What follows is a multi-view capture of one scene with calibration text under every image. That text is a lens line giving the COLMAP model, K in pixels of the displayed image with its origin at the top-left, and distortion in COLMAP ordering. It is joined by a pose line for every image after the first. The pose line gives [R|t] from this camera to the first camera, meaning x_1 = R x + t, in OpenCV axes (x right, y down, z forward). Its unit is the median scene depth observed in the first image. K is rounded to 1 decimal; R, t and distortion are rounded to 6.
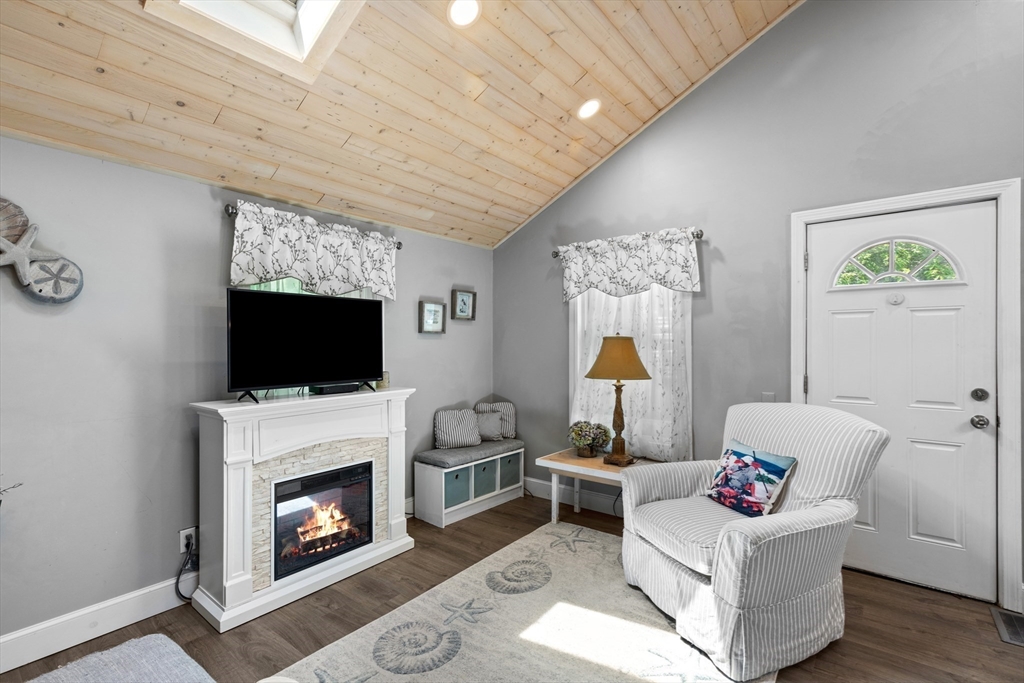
lens RADIAL K [[466.6, 0, 502.4], [0, 466.6, 341.6], [0, 0, 1]] dist [0.011941, -0.002441]
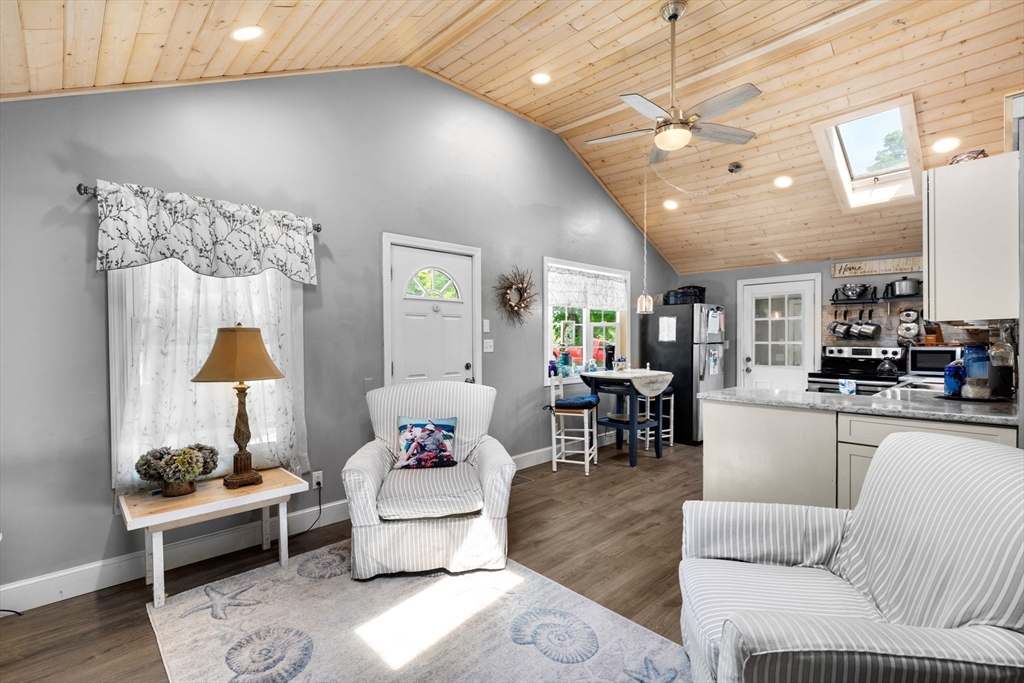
lens RADIAL K [[466.6, 0, 516.8], [0, 466.6, 348.7], [0, 0, 1]] dist [0.011941, -0.002441]
pose [[0.132538, -0.019351, 0.990989, -0.567574], [-0.001343, 0.999805, 0.019703, 0.010143], [-0.991177, -0.003942, 0.132486, 0.480982]]
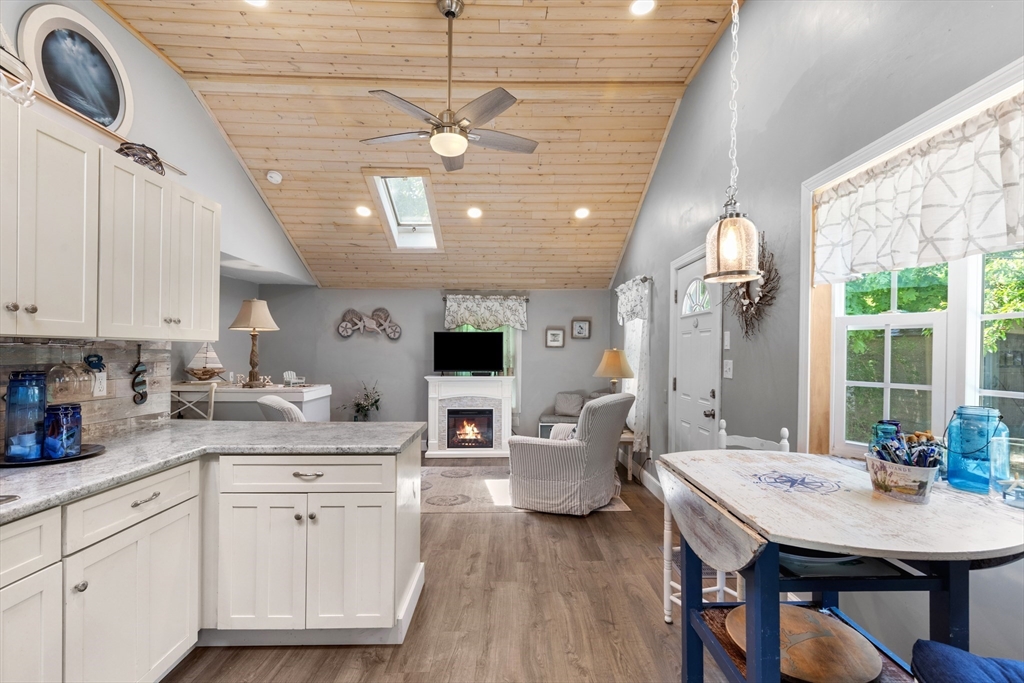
lens RADIAL K [[466.6, 0, 513.6], [0, 466.6, 351.6], [0, 0, 1]] dist [0.011941, -0.002441]
pose [[0.631672, 0.003549, -0.775227, 1.395091], [-0.002142, 0.999994, 0.002833, -0.009615], [0.775233, -0.000129, 0.631676, -0.248312]]
